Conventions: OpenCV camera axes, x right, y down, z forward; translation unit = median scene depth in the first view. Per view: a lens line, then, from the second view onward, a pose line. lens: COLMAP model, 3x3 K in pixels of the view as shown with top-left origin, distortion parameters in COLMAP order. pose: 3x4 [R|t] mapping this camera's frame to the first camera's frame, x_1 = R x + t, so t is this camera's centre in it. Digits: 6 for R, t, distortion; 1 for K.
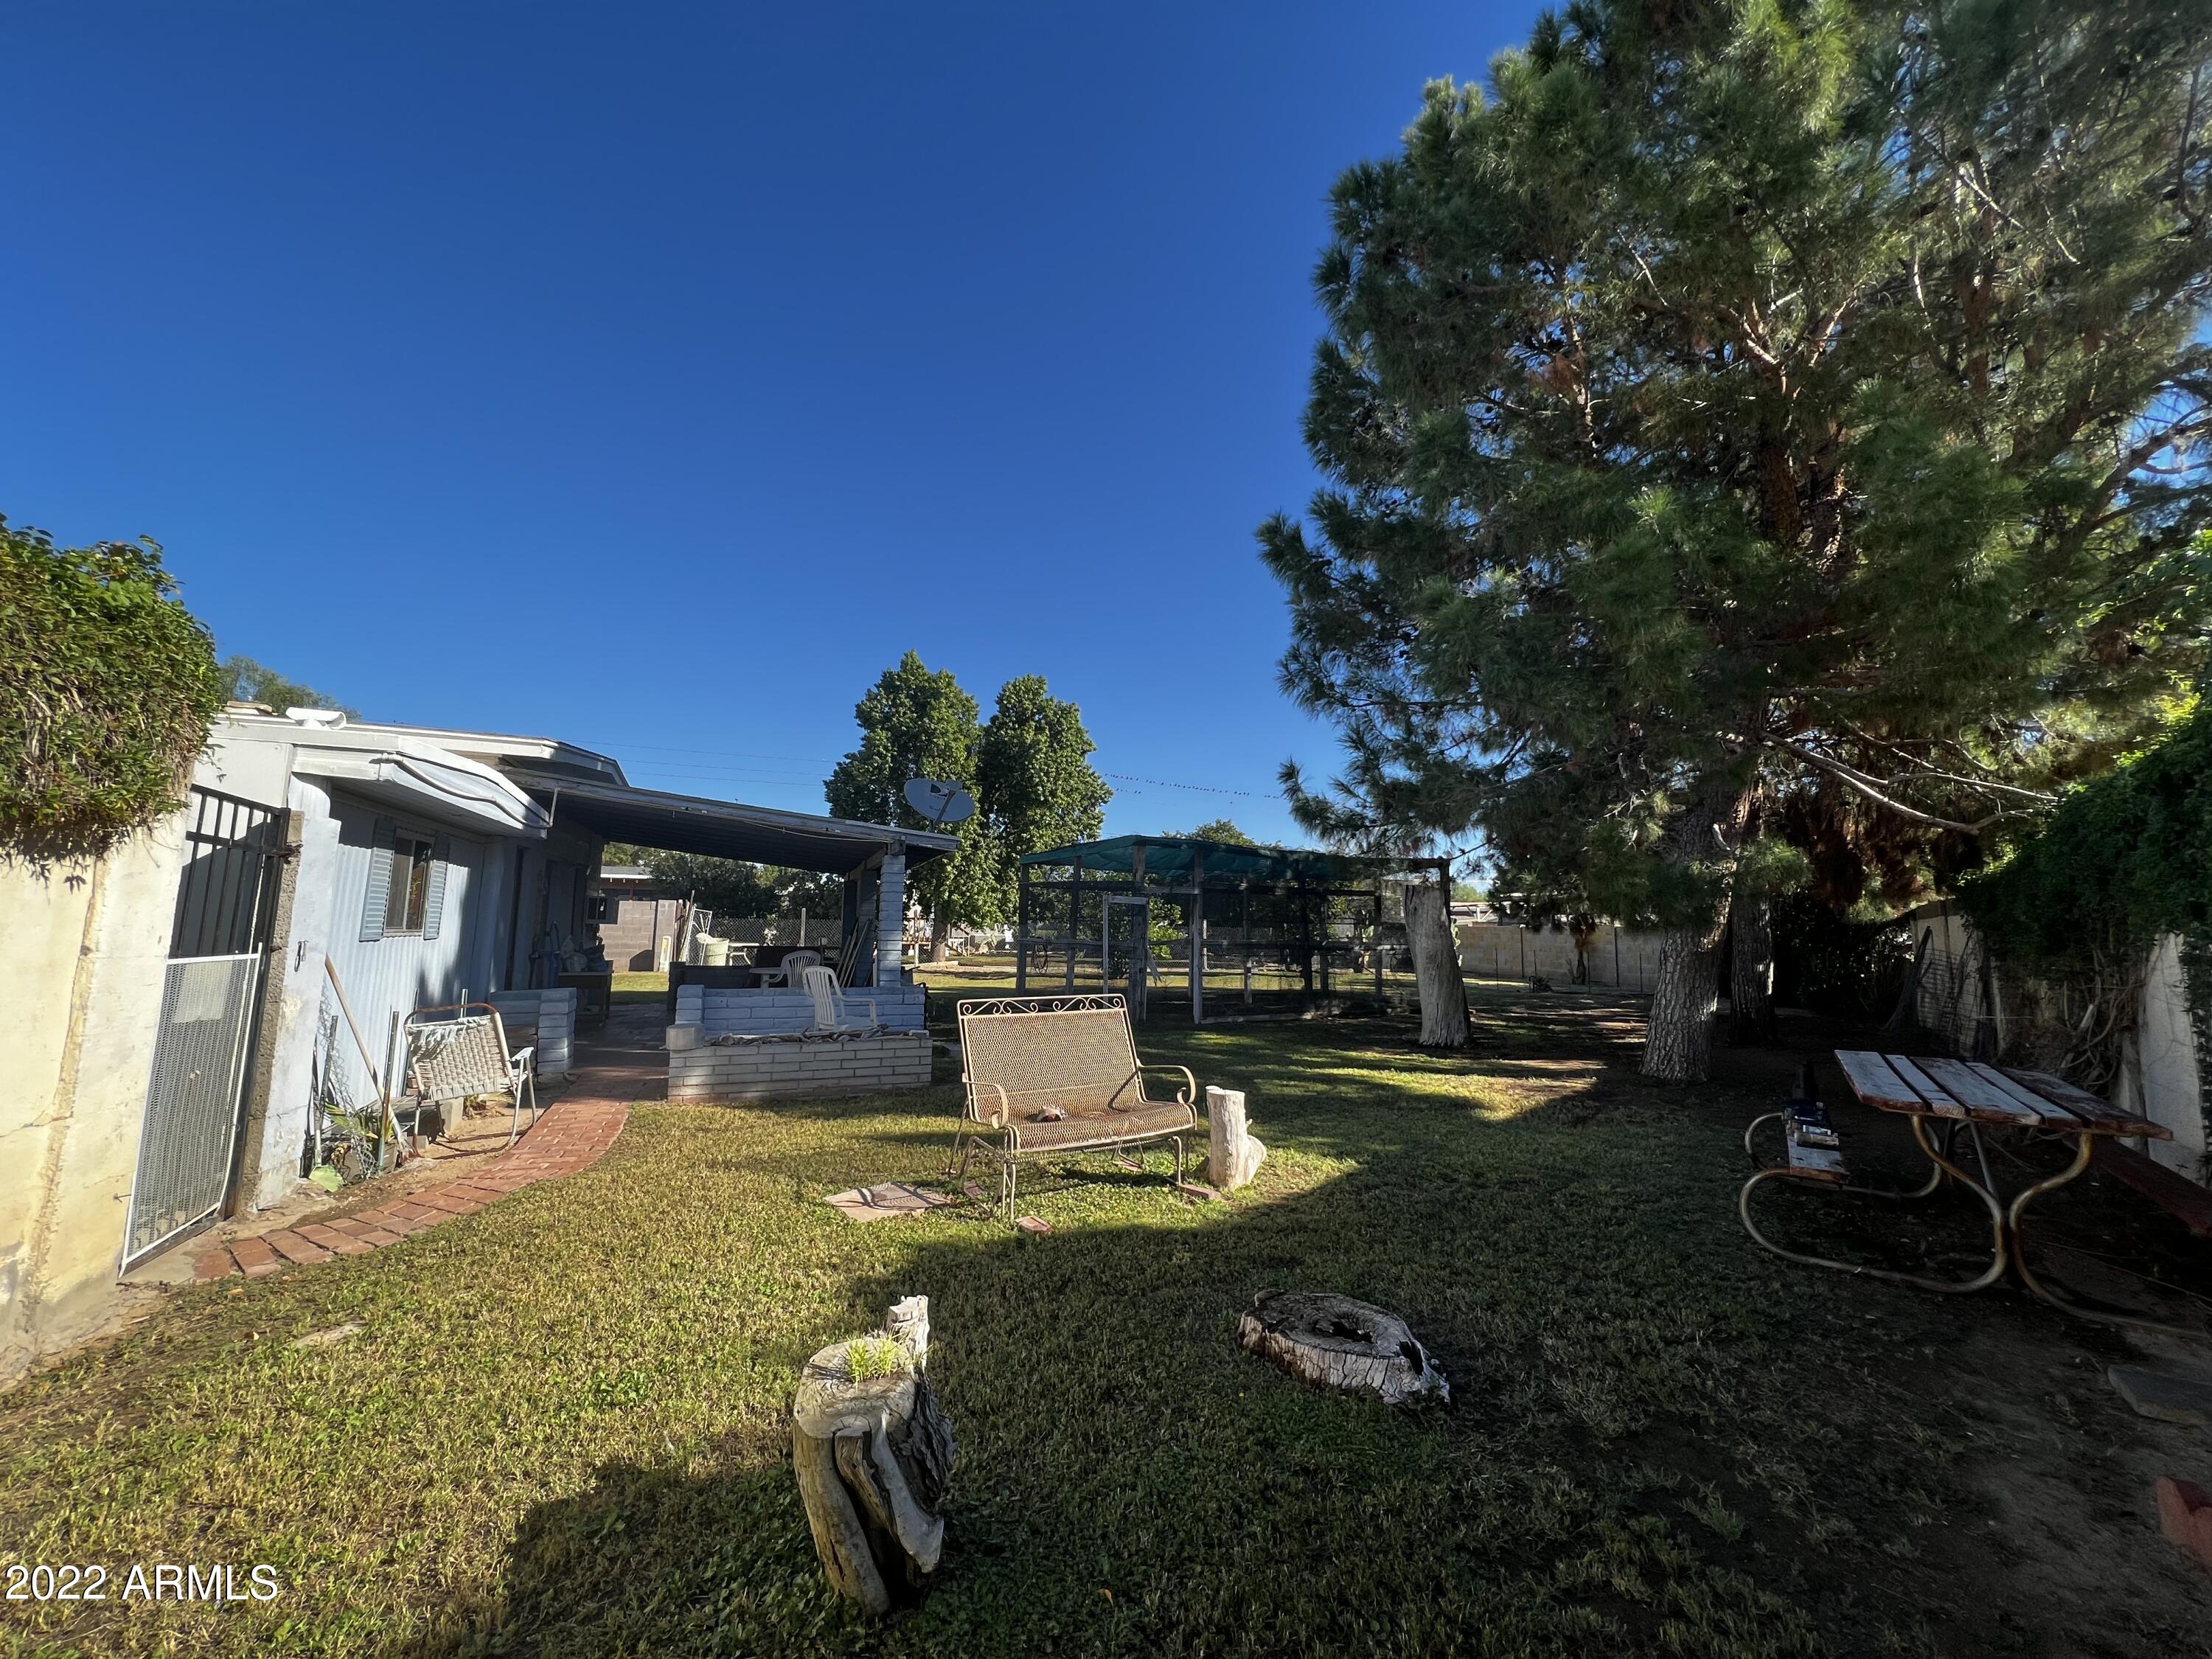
lens RADIAL K [[889.2, 0, 1108.2], [0, 889.2, 827.4], [0, 0, 1]] dist [0.003778, -0.000651]
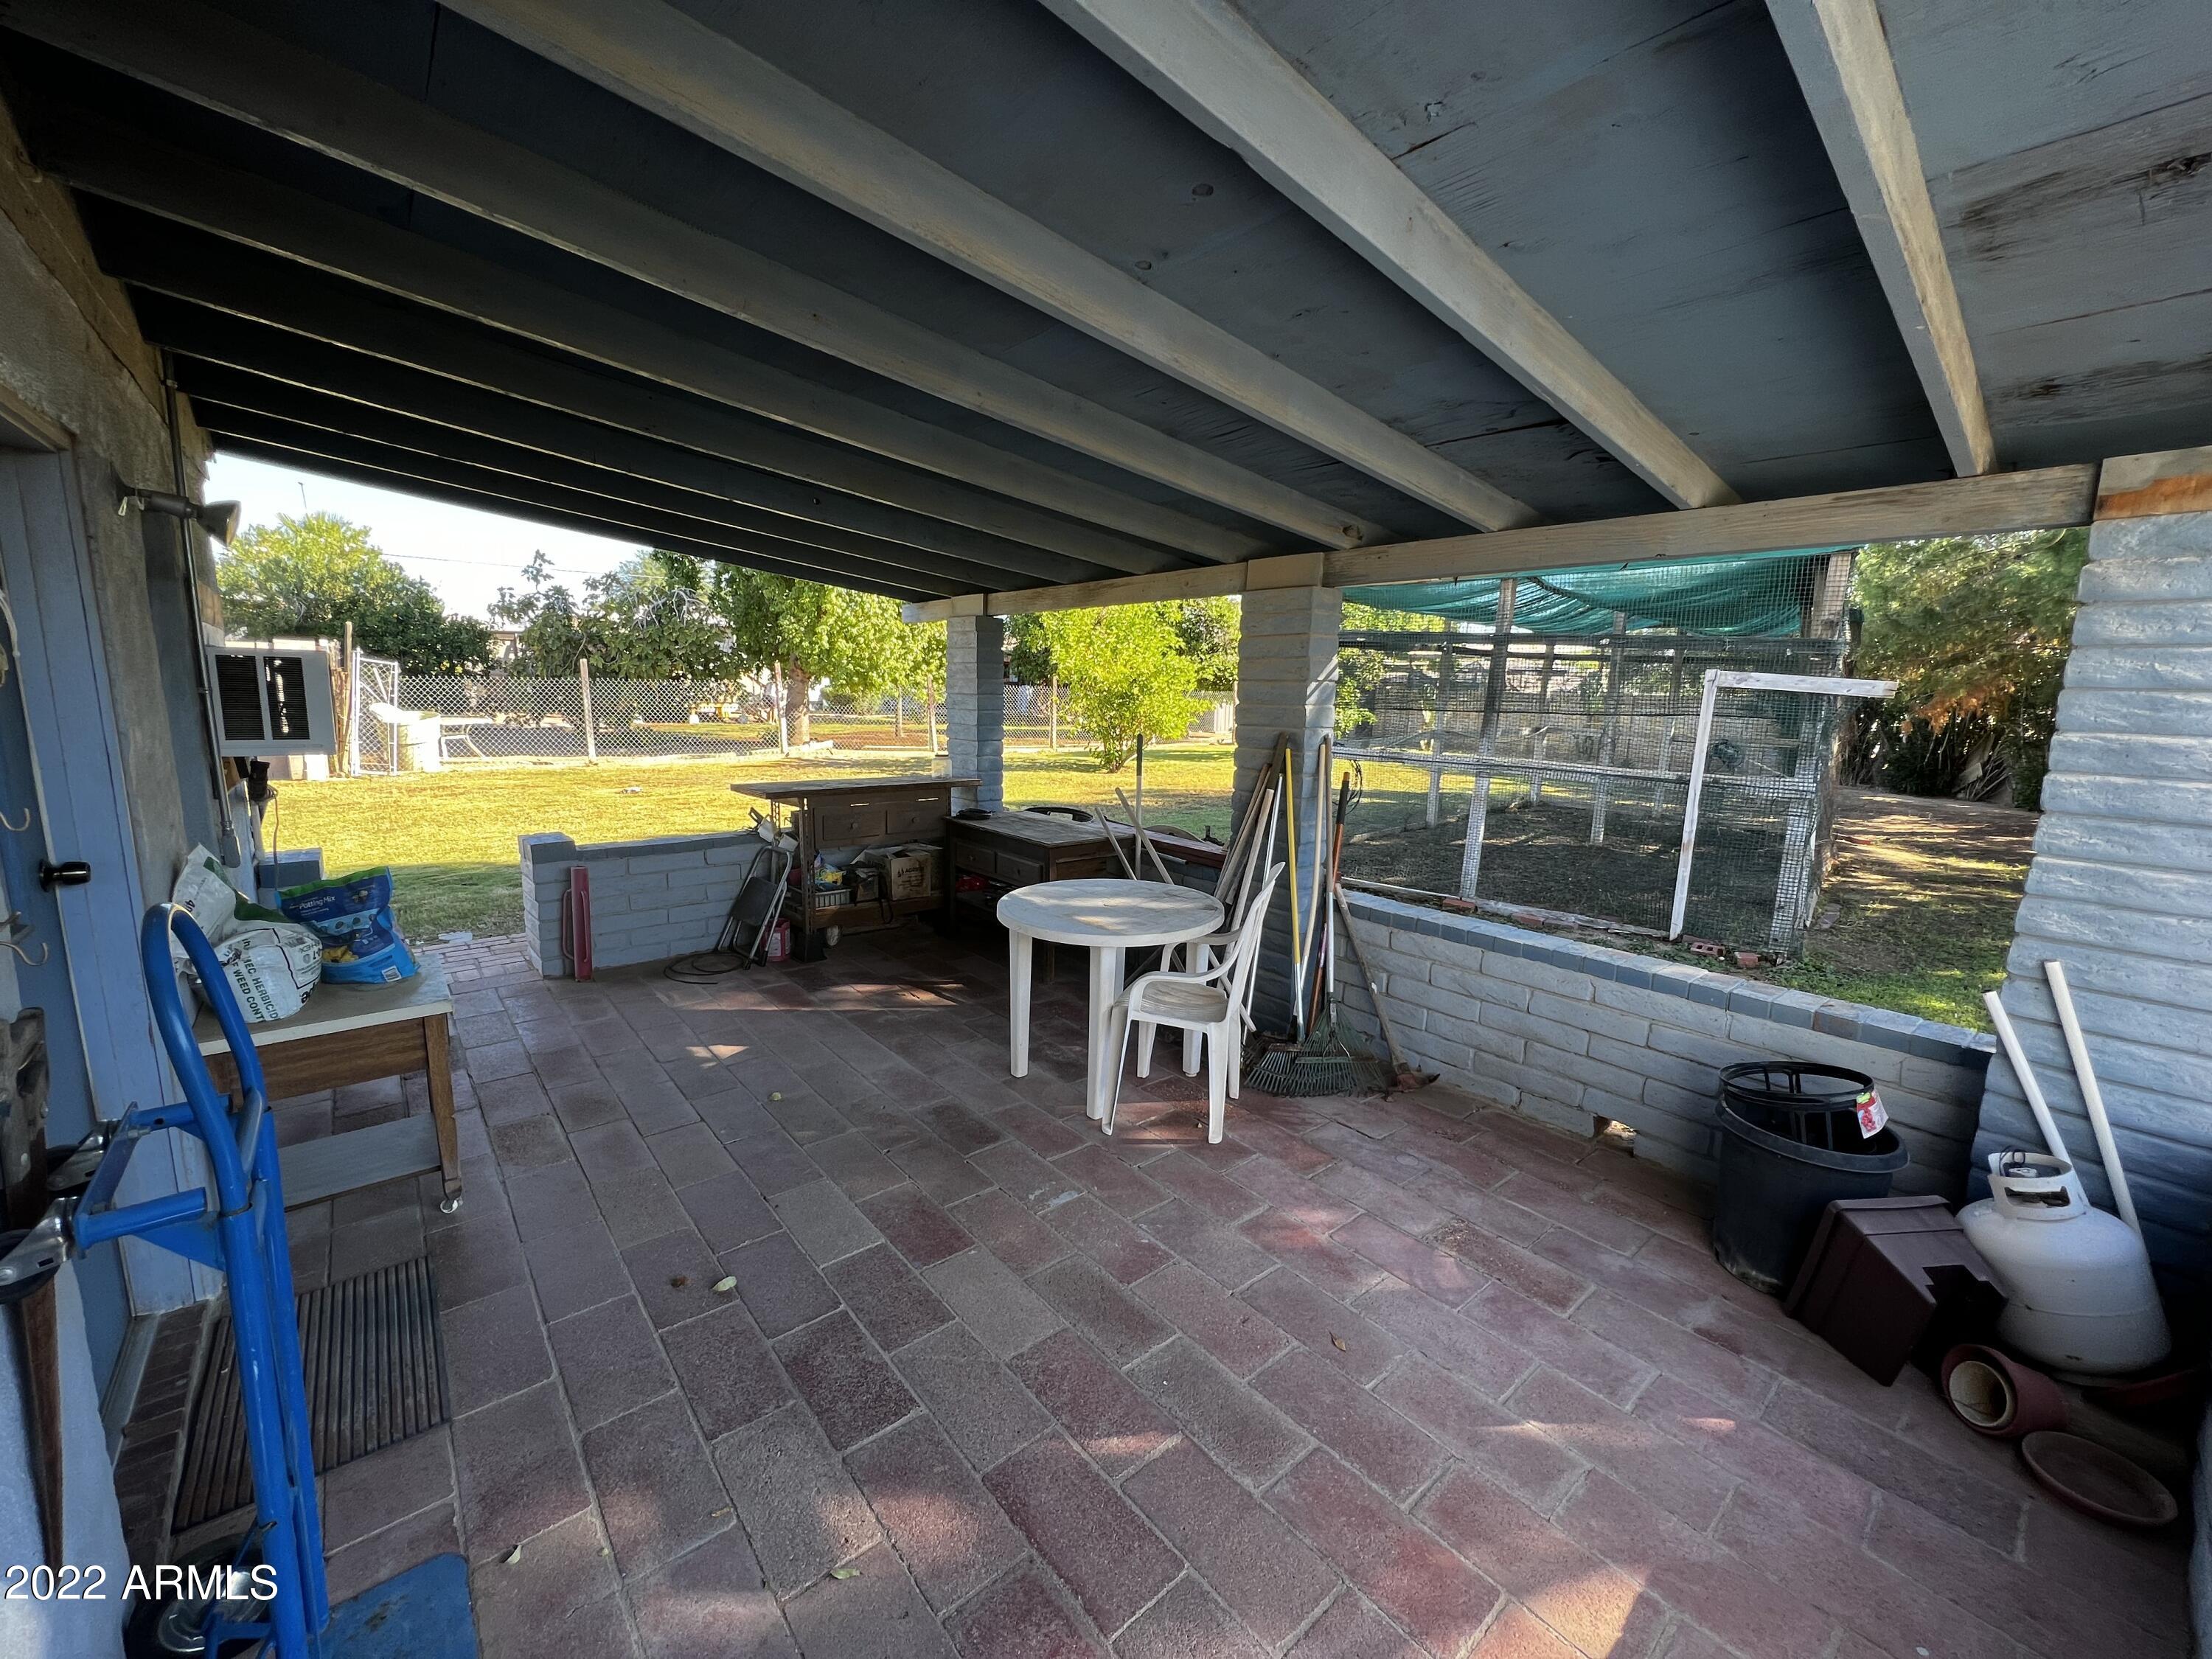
lens RADIAL K [[889.2, 0, 1095.1], [0, 889.2, 832.9], [0, 0, 1]] dist [0.003778, -0.000651]
pose [[0.947507, -0.047199, 0.316233, -0.219975], [-0.044912, 0.959592, 0.277789, 0.024583], [-0.316566, -0.277410, 0.907100, 0.348804]]
